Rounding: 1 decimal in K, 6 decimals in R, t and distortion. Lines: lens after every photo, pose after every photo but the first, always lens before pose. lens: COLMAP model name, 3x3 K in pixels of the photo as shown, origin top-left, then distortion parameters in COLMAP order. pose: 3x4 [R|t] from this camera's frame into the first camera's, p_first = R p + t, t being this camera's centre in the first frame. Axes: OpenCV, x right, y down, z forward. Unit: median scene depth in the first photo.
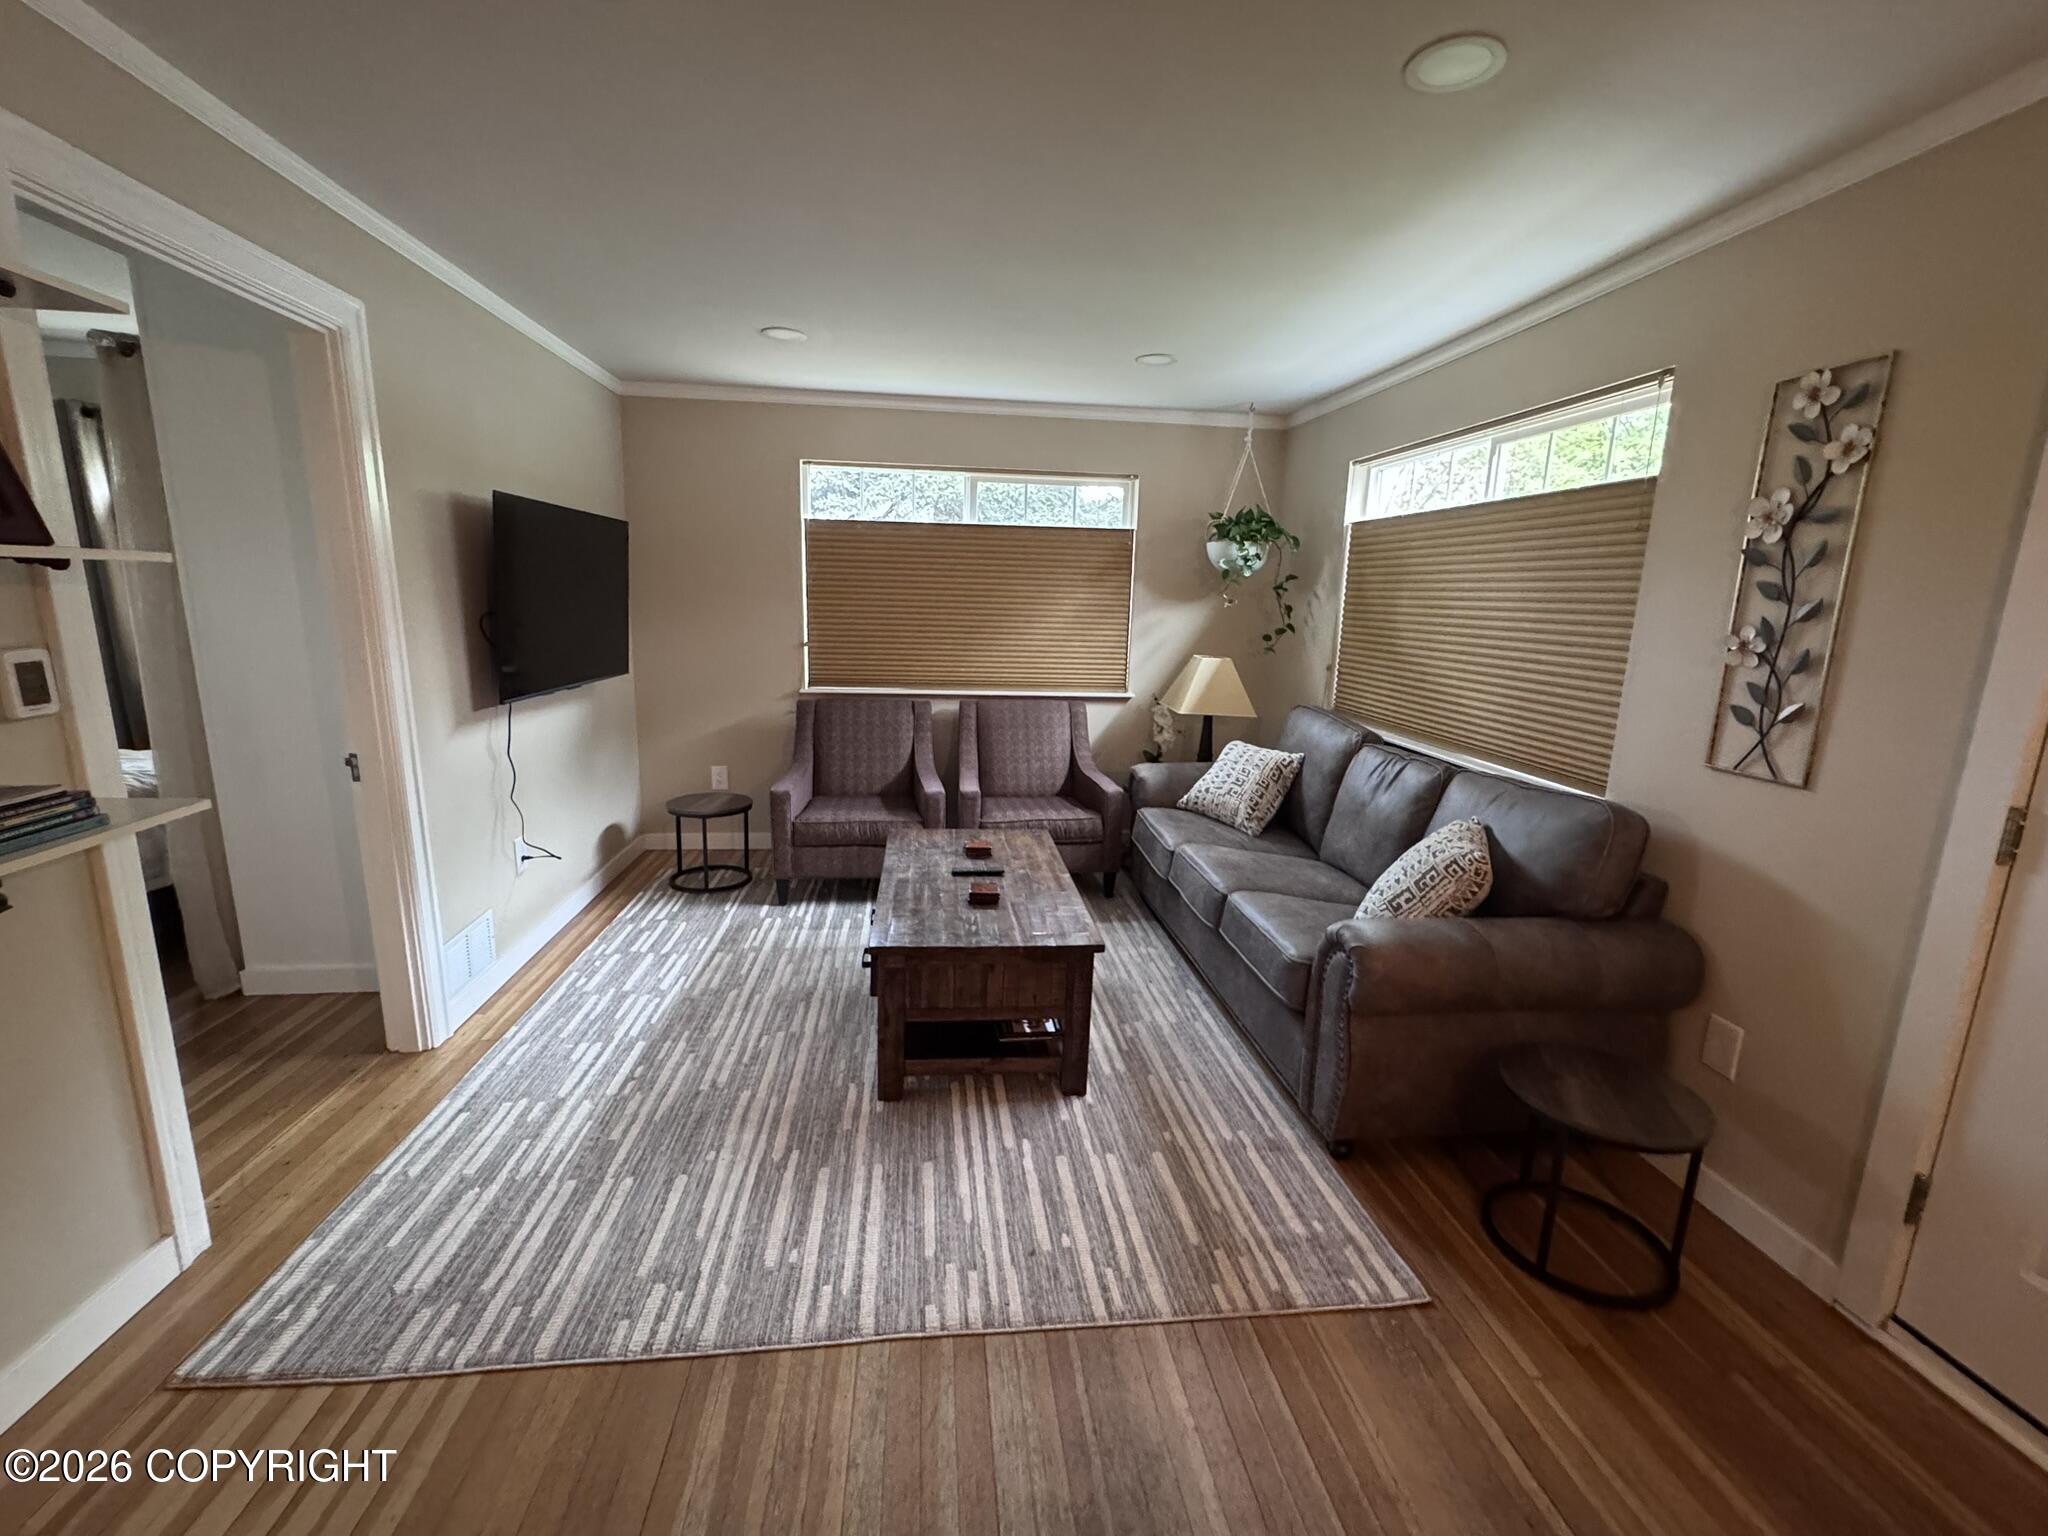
lens RADIAL K [[865.1, 0, 1024.0], [0, 865.1, 768.0], [0, 0, 1]] dist [0.001686, 0.000211]
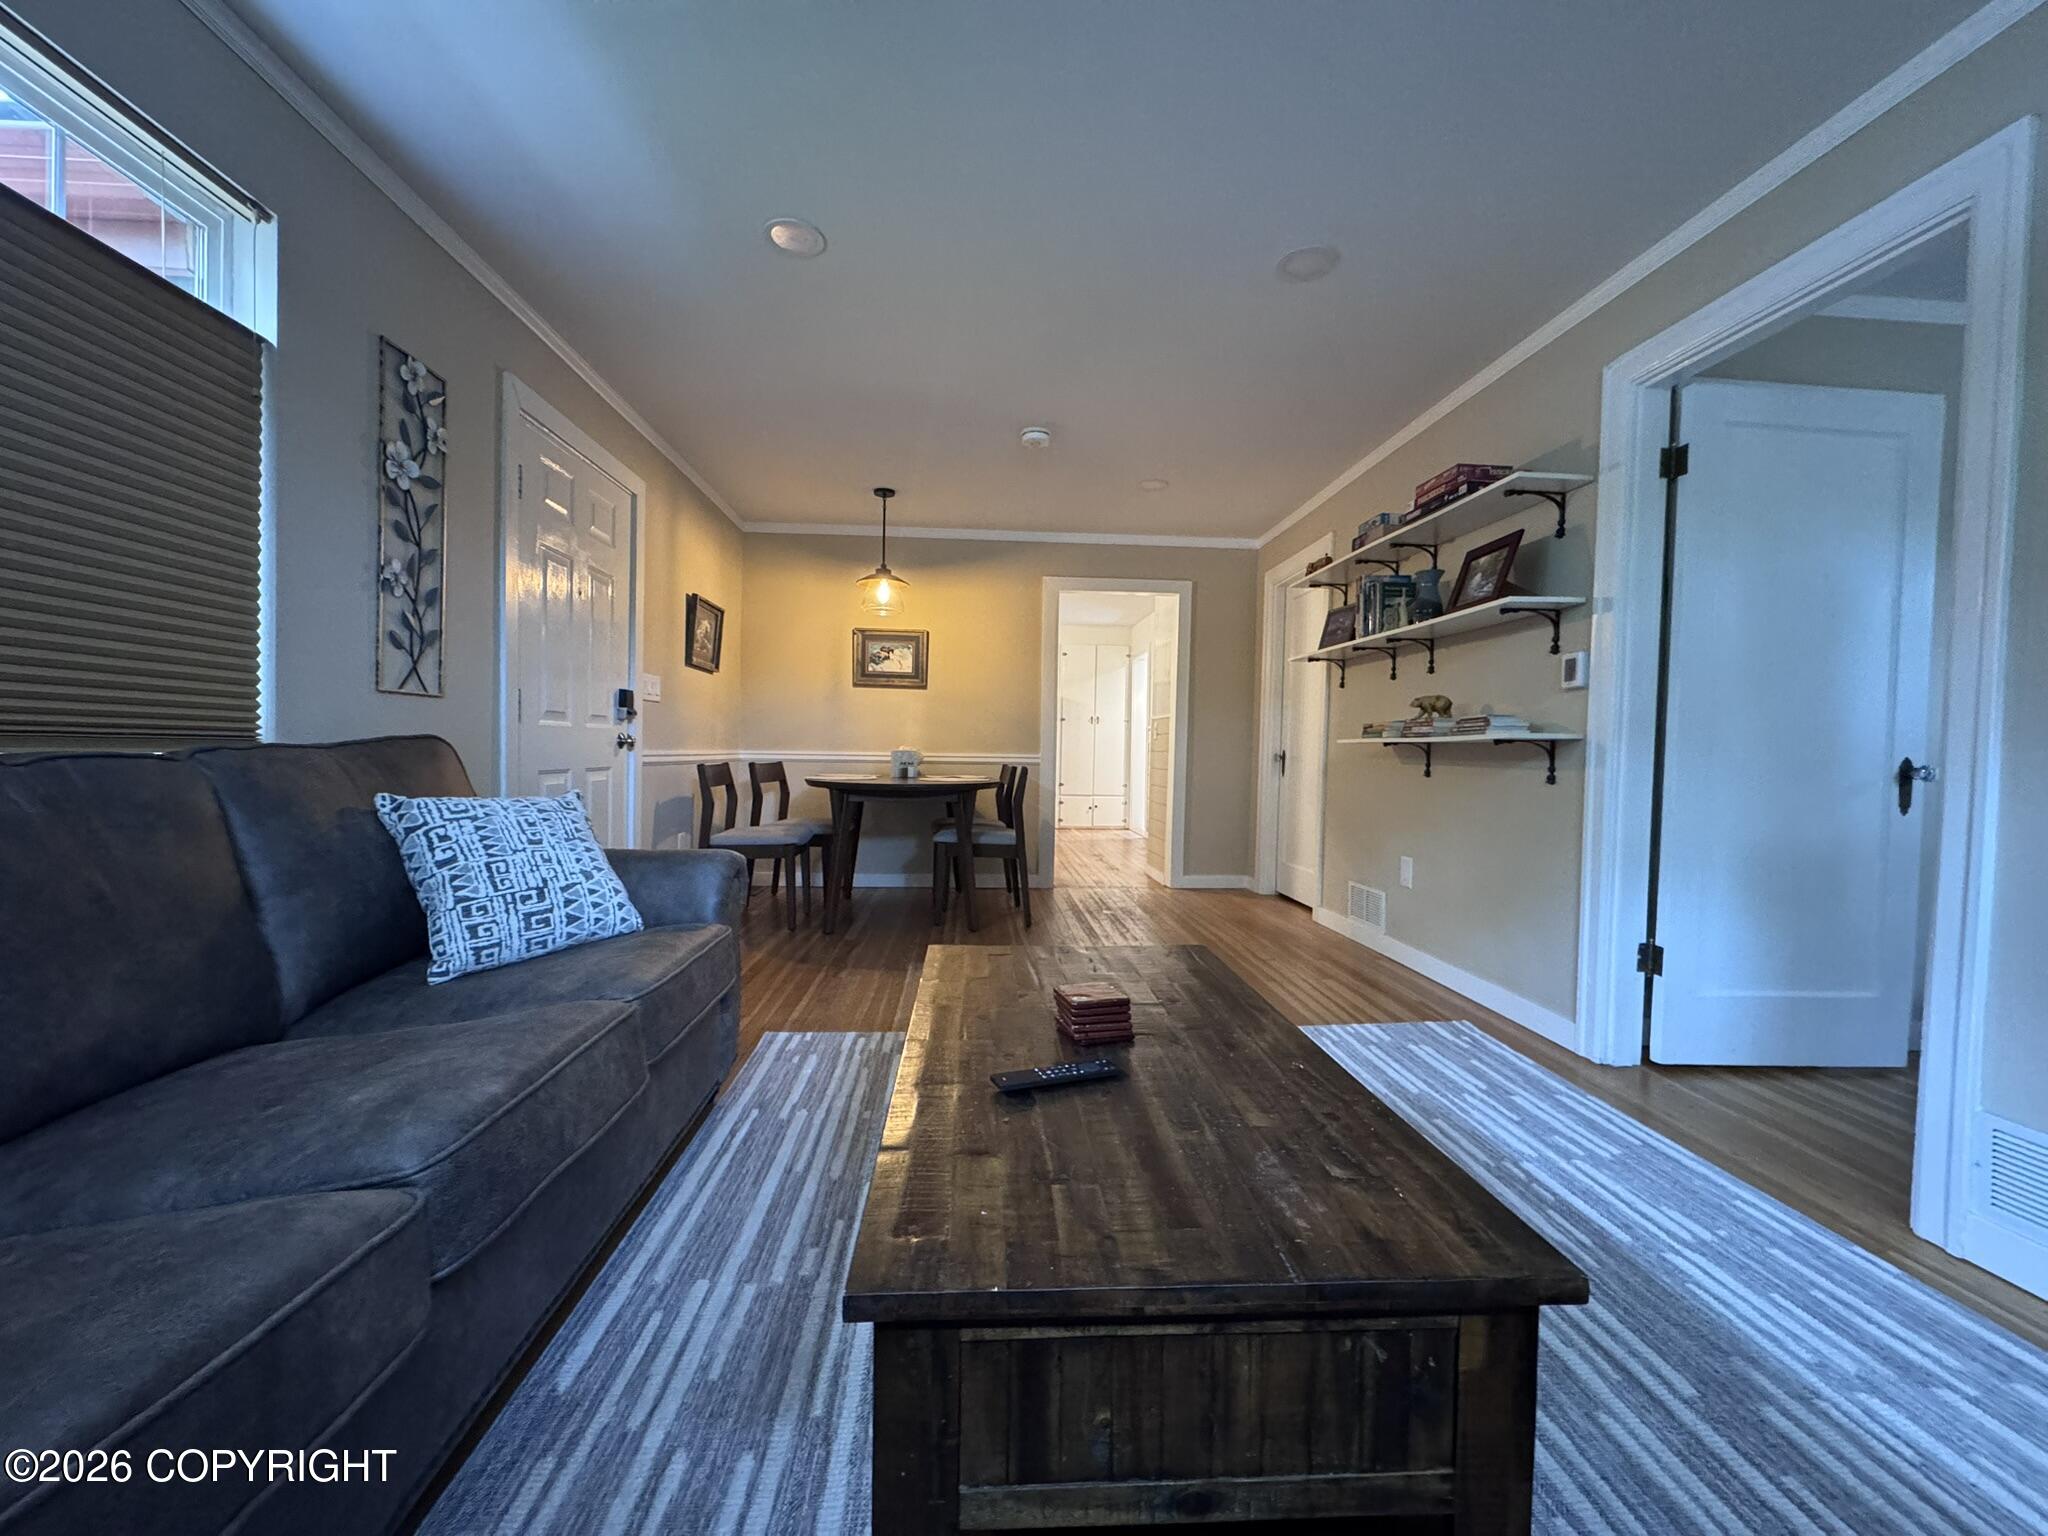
lens RADIAL K [[810.9, 0, 1024.0], [0, 810.9, 768.0], [0, 0, 1]] dist [-0.002747, 0.000065]
pose [[-0.997625, -0.050981, 0.046317, -0.021990], [-0.039785, 0.975425, 0.216708, -0.119877], [-0.056227, 0.214351, -0.975137, 1.522116]]
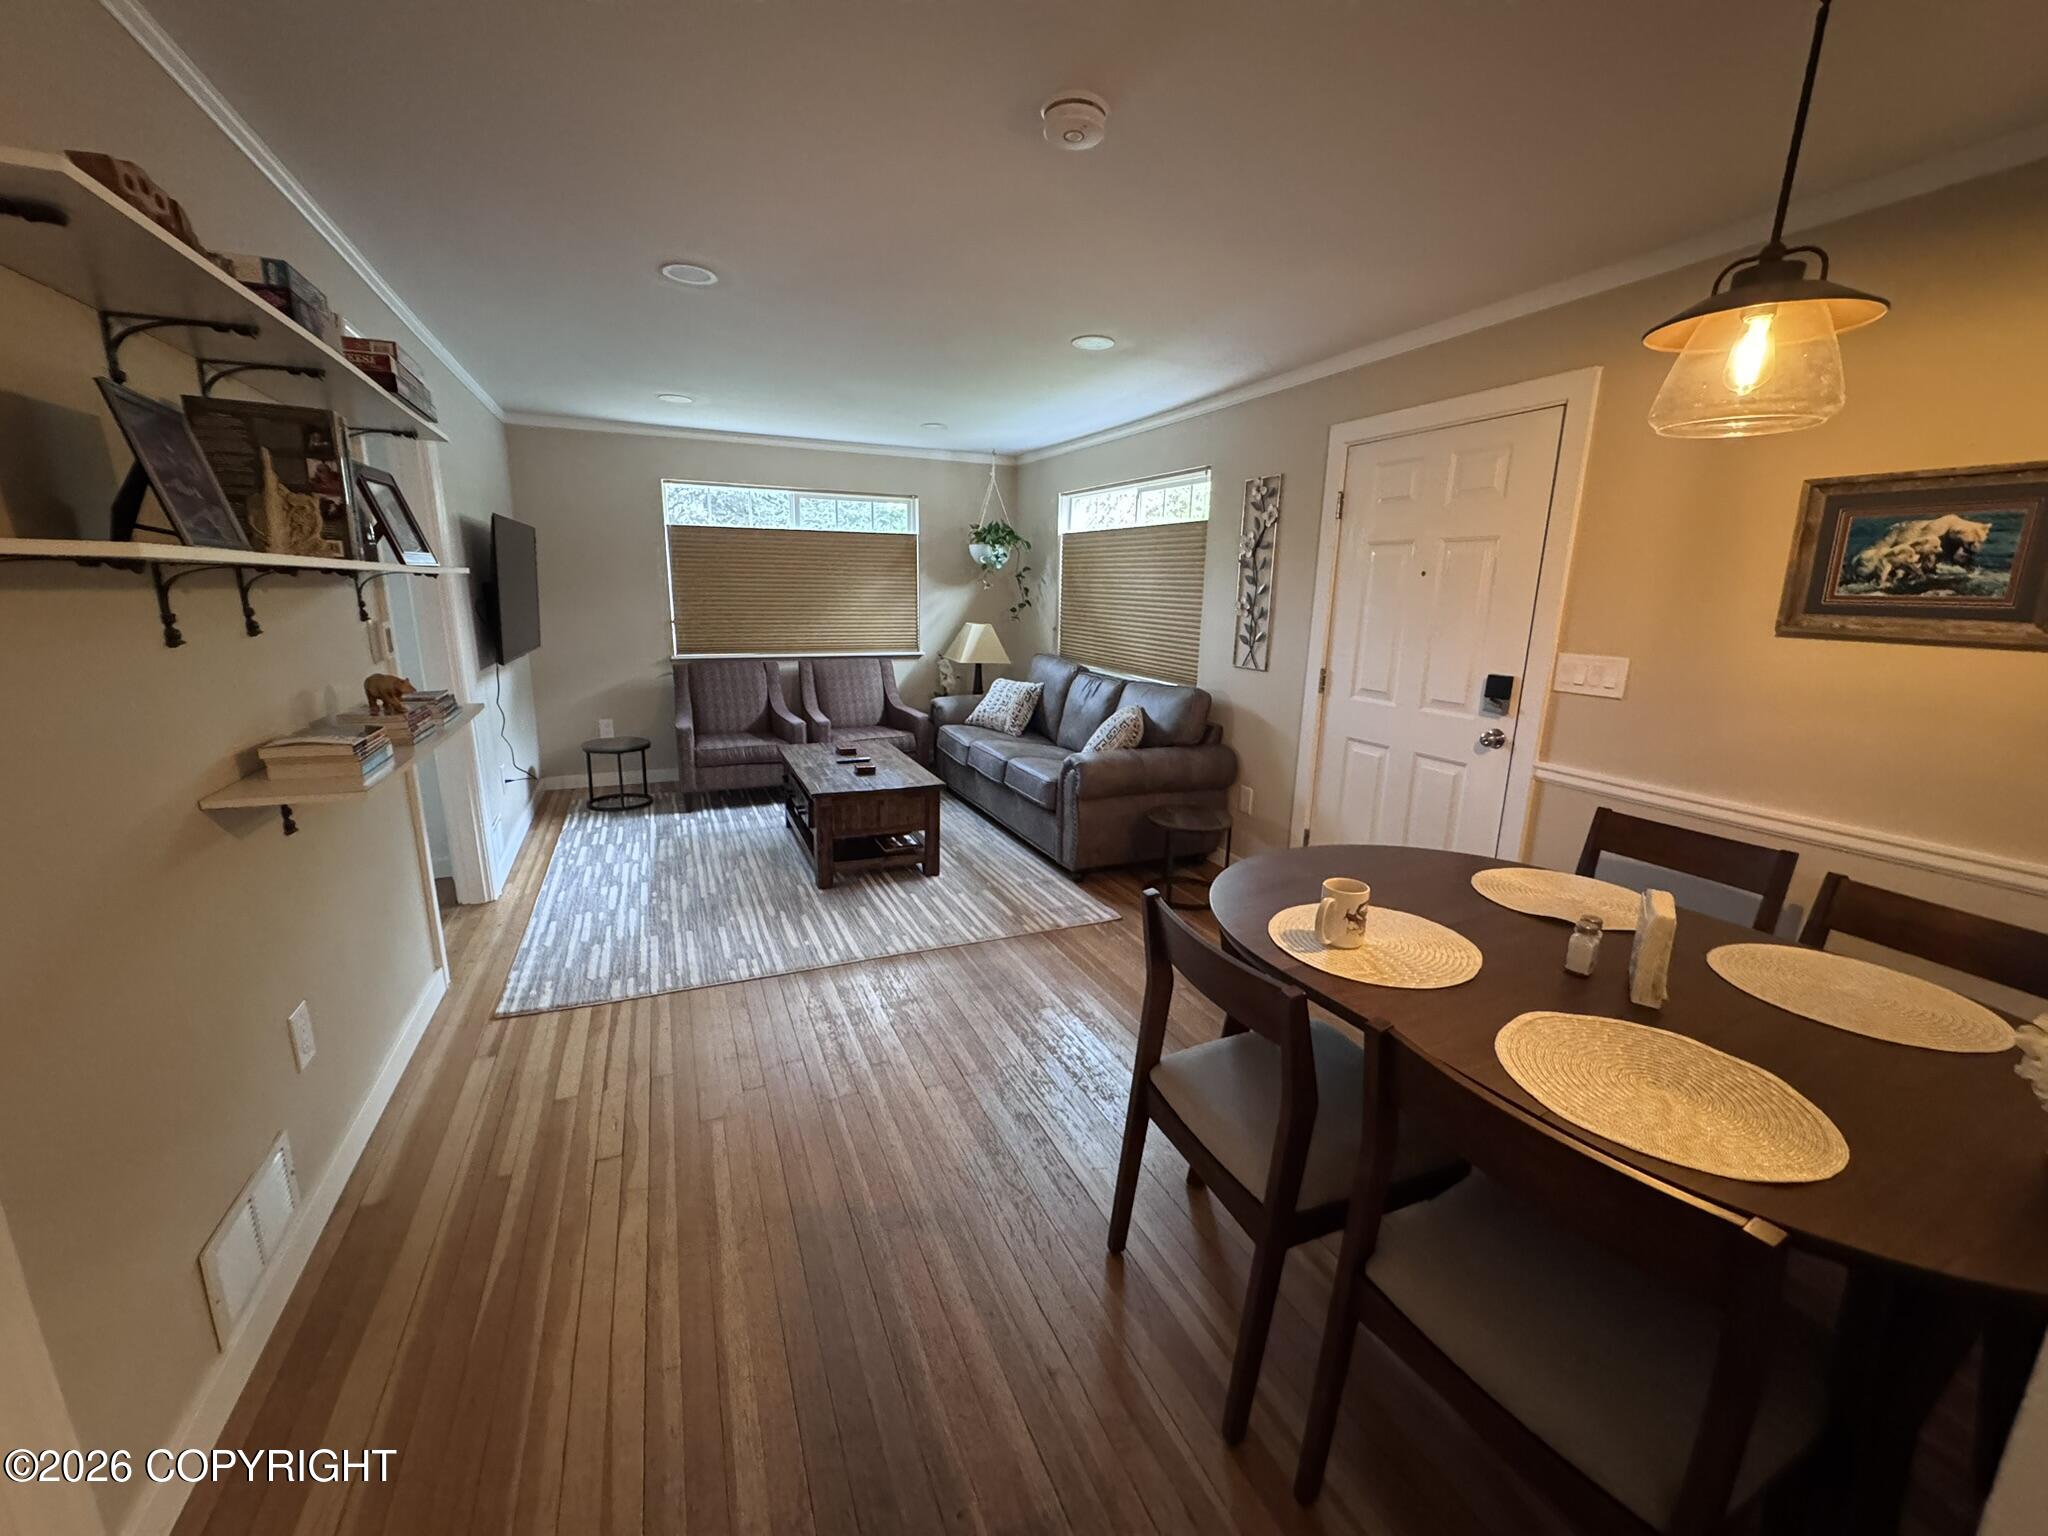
lens RADIAL K [[810.9, 0, 1024.0], [0, 810.9, 768.0], [0, 0, 1]] dist [-0.002747, 0.000065]
pose [[0.953614, -0.074983, 0.291545, -0.207374], [0.065134, 0.996934, 0.043356, 0.098158], [-0.293902, -0.022356, 0.955574, -0.550053]]
